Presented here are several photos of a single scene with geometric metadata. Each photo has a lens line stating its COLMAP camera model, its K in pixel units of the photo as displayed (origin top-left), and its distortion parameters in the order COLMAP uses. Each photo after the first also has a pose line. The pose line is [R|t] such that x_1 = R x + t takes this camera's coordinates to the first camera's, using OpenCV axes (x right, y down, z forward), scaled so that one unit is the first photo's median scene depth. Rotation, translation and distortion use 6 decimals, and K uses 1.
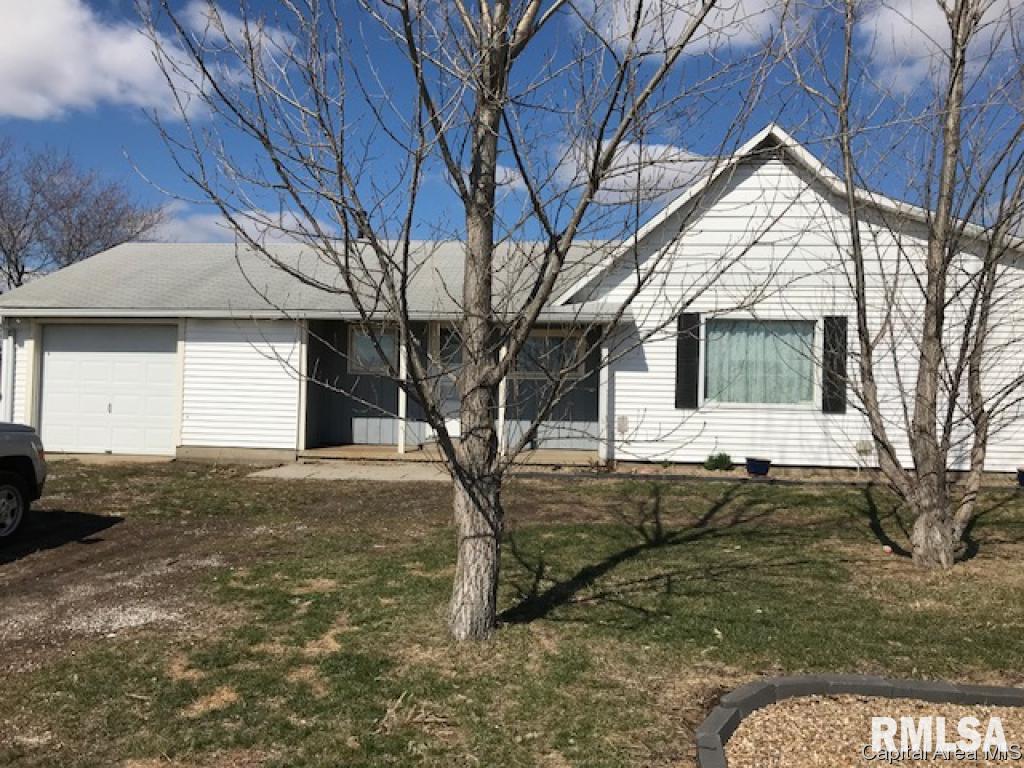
lens RADIAL K [[846.8, 0, 512.0], [0, 846.8, 384.0], [0, 0, 1]] dist [0.070438, -0.090714]
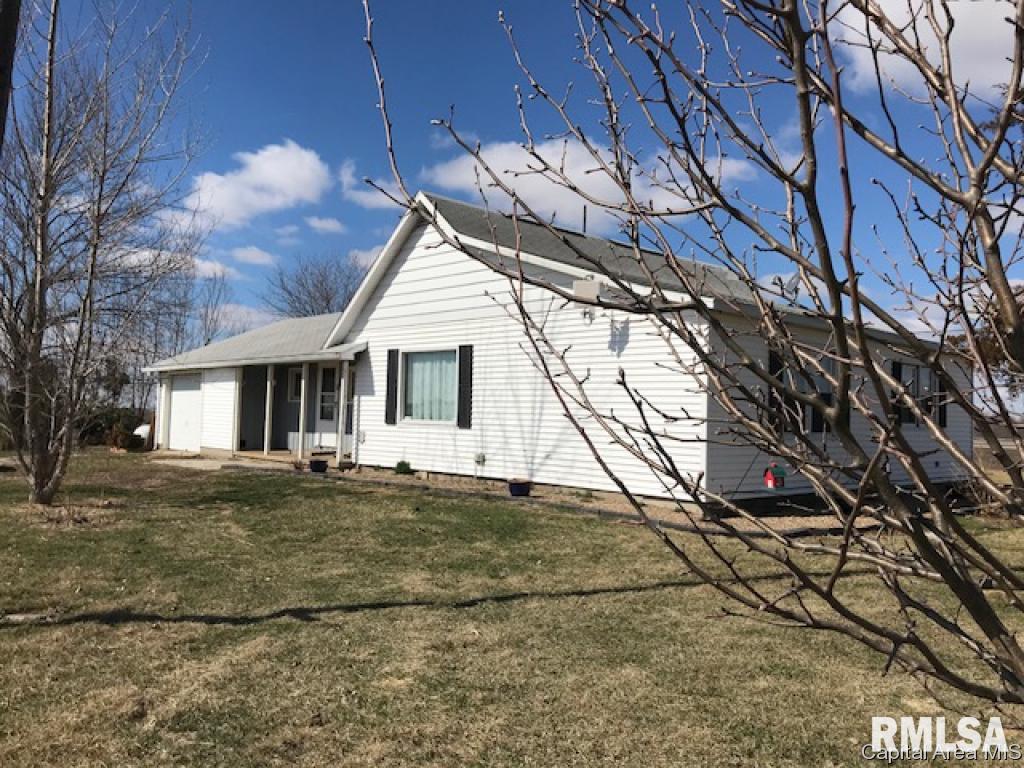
lens RADIAL K [[846.8, 0, 512.0], [0, 846.8, 384.0], [0, 0, 1]] dist [0.070438, -0.090714]
pose [[0.752152, -0.028805, -0.658360, 1.166730], [-0.009220, 0.998486, -0.054221, 0.035530], [0.658925, 0.046853, 0.750748, 0.176399]]
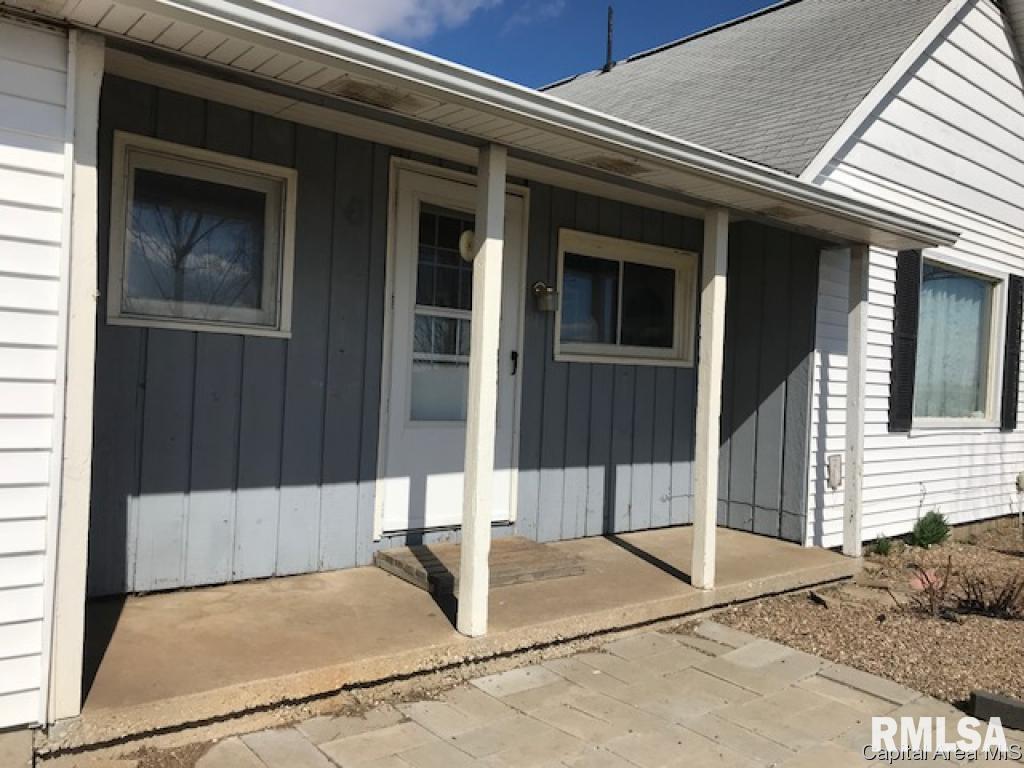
lens RADIAL K [[846.8, 0, 512.0], [0, 846.8, 384.0], [0, 0, 1]] dist [0.070438, -0.090714]
pose [[0.660448, 0.004806, 0.750856, -0.329745], [-0.024325, 0.999592, 0.014997, -0.001164], [-0.750478, -0.028169, 0.660295, 0.836145]]
